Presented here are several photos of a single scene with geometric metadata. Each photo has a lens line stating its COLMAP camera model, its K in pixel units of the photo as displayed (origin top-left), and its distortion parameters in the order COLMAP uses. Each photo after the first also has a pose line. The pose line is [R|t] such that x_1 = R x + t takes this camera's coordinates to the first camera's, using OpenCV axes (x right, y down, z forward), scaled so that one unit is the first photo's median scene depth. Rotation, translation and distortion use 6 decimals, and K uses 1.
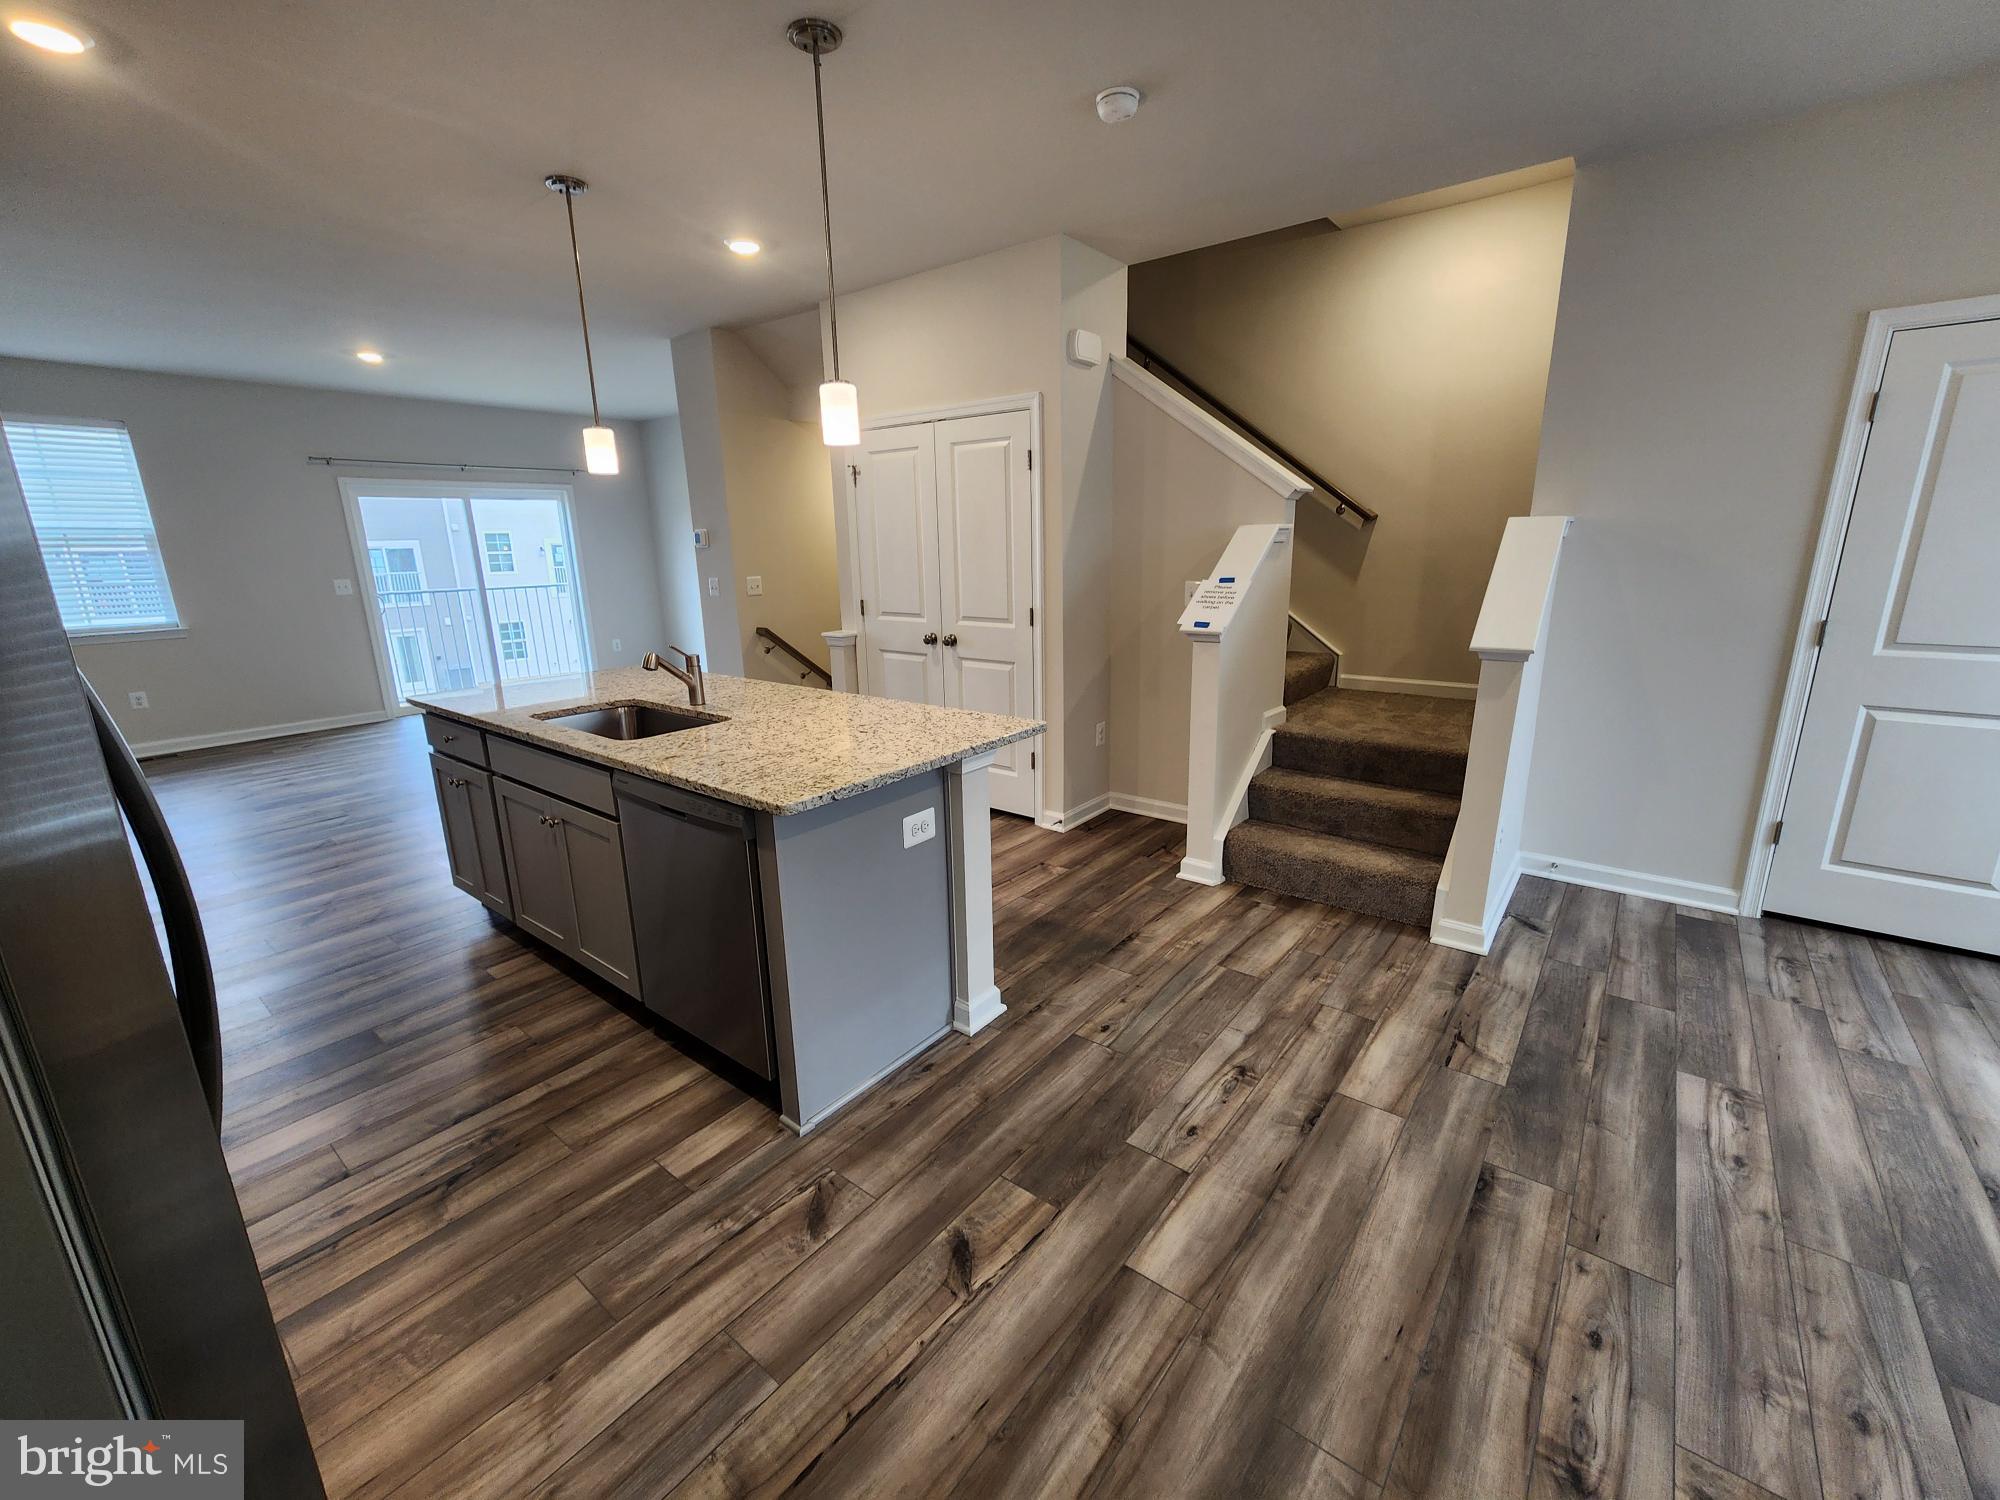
lens RADIAL K [[825.1, 0, 1000.0], [0, 825.1, 750.0], [0, 0, 1]] dist [-0.001206, 0.000182]
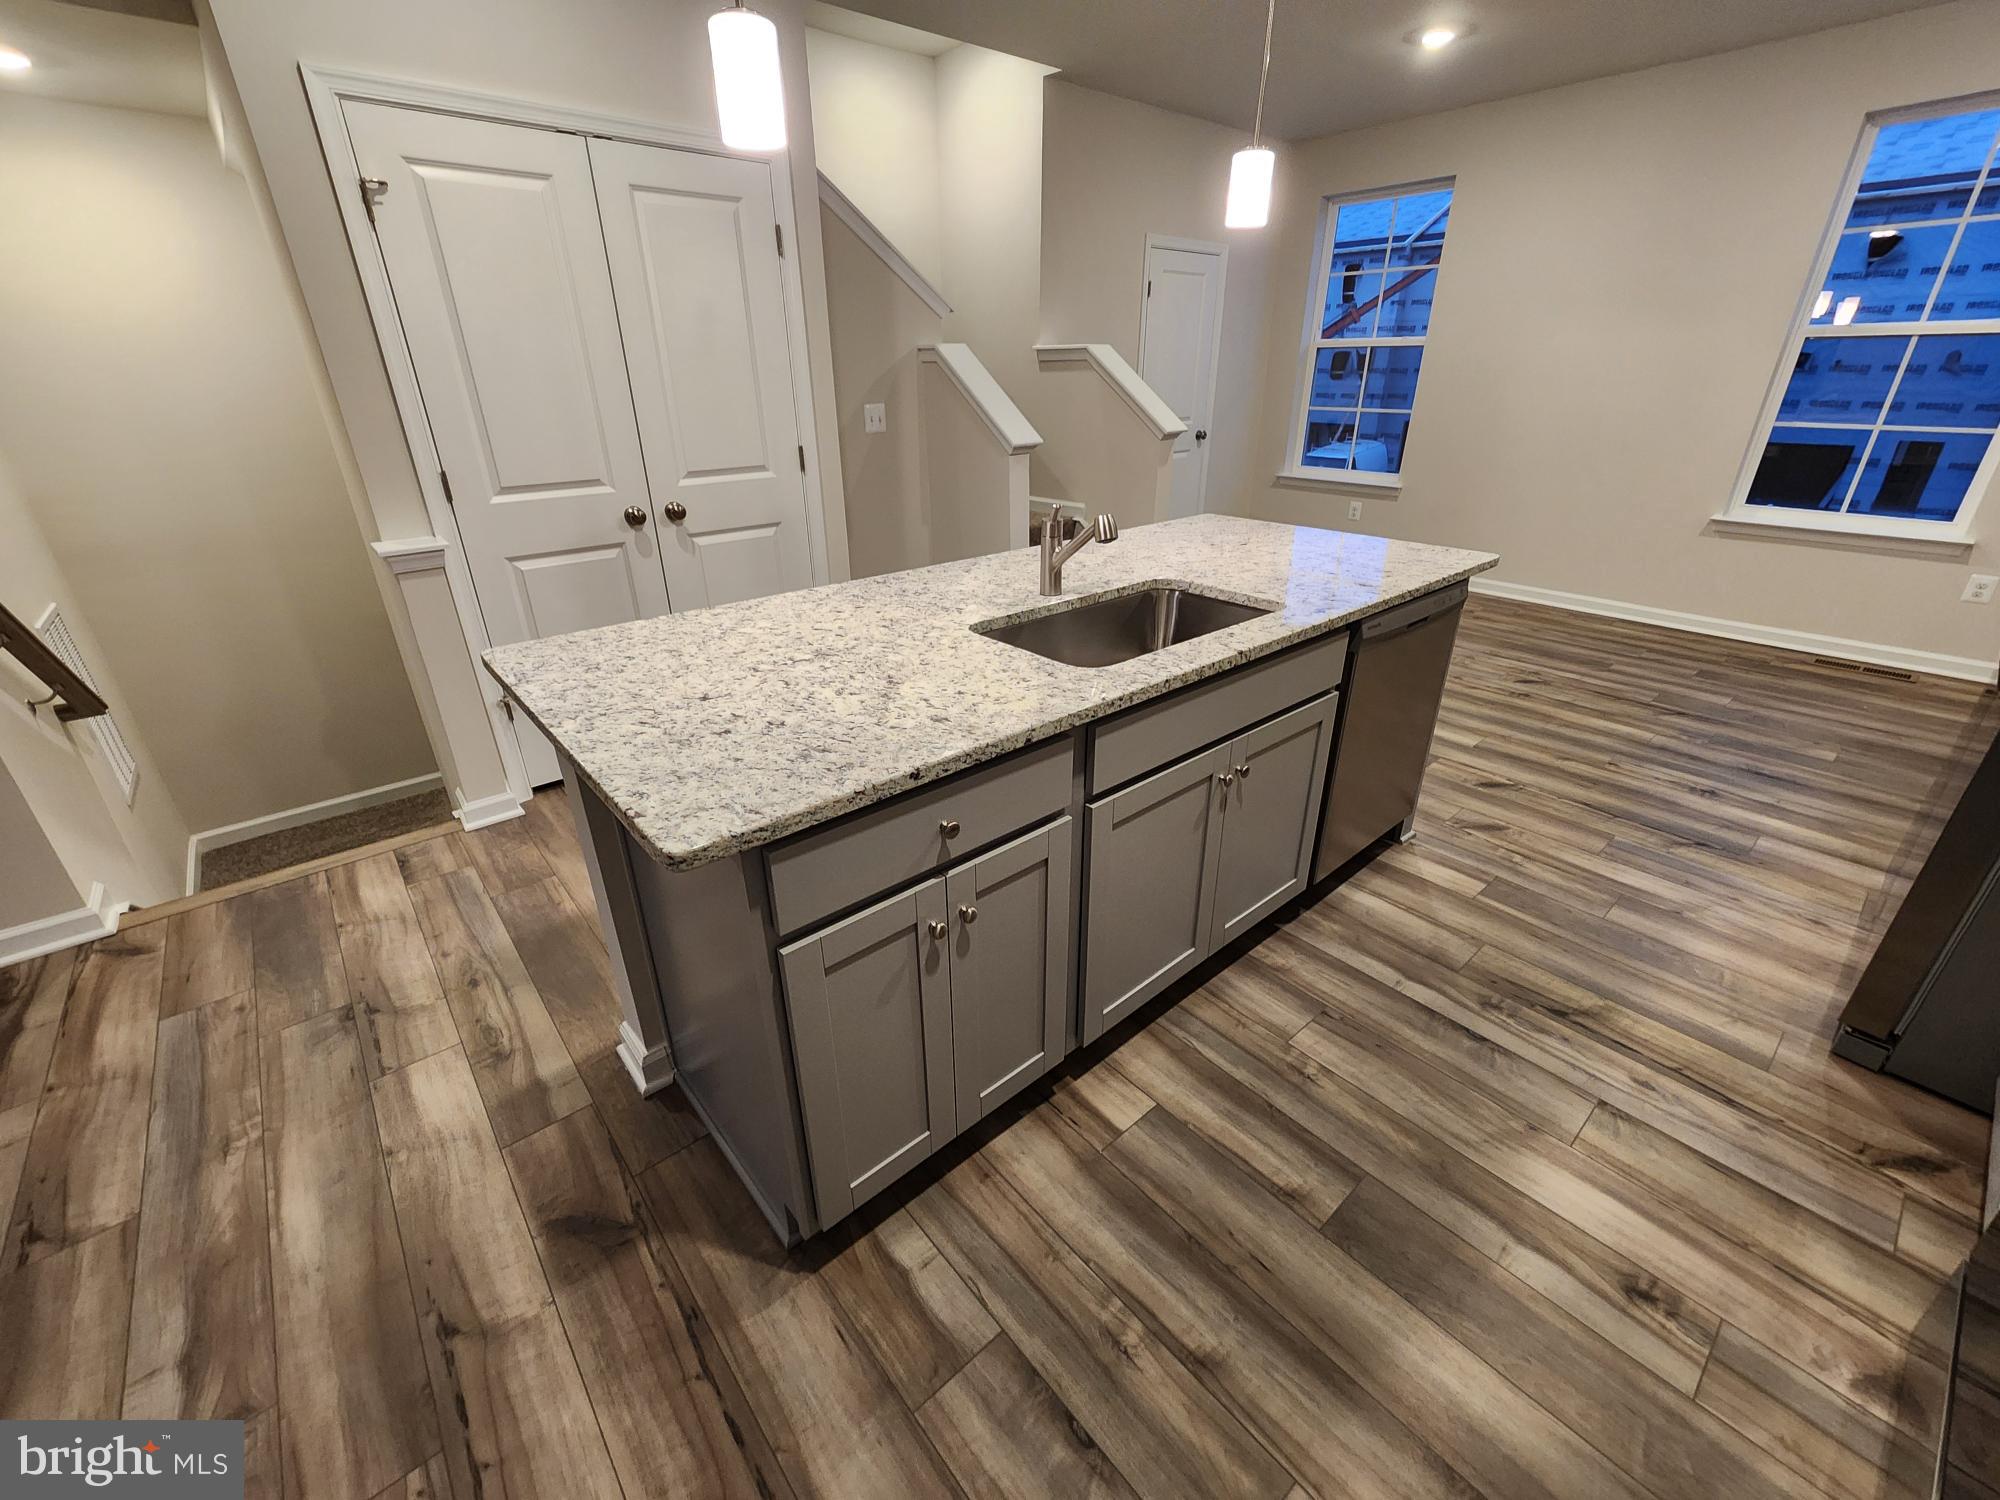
lens RADIAL K [[825.1, 0, 1000.0], [0, 825.1, 750.0], [0, 0, 1]] dist [-0.001206, 0.000182]
pose [[0.190835, -0.400910, 0.896021, -1.473236], [0.251169, 0.902352, 0.350249, -0.267501], [-0.948945, 0.158213, 0.272897, 1.248461]]
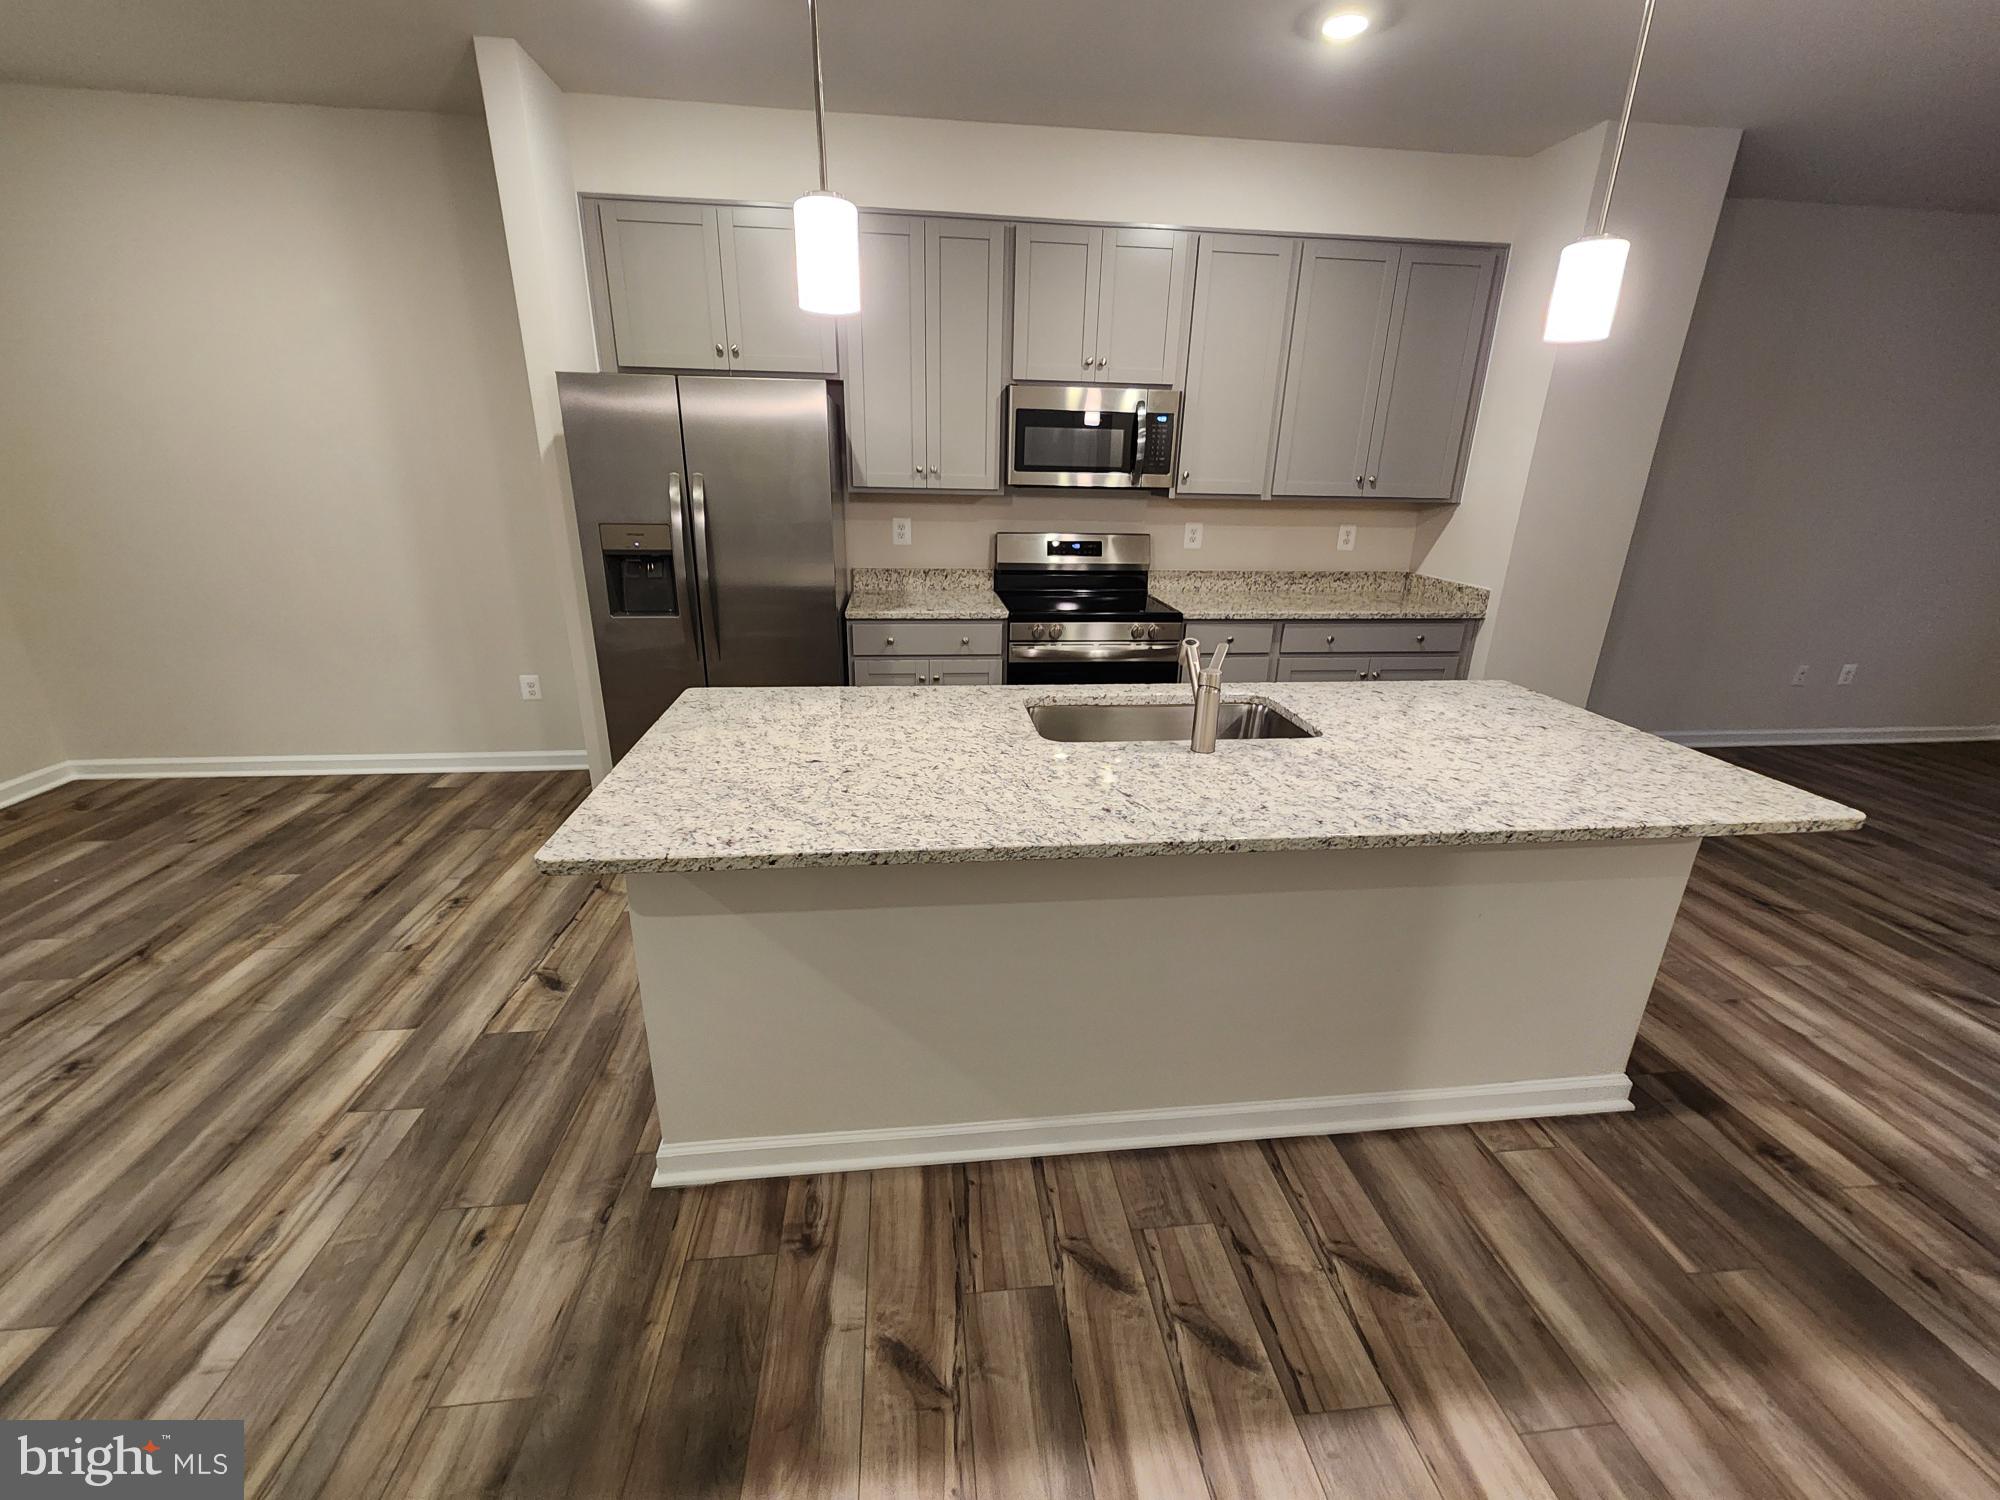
lens RADIAL K [[825.1, 0, 1000.0], [0, 825.1, 750.0], [0, 0, 1]] dist [-0.001206, 0.000182]
pose [[-0.707131, 0.236562, -0.666336, 0.216421], [-0.184304, 0.848133, 0.496691, -0.477459], [0.682640, 0.474034, -0.556142, 1.769057]]
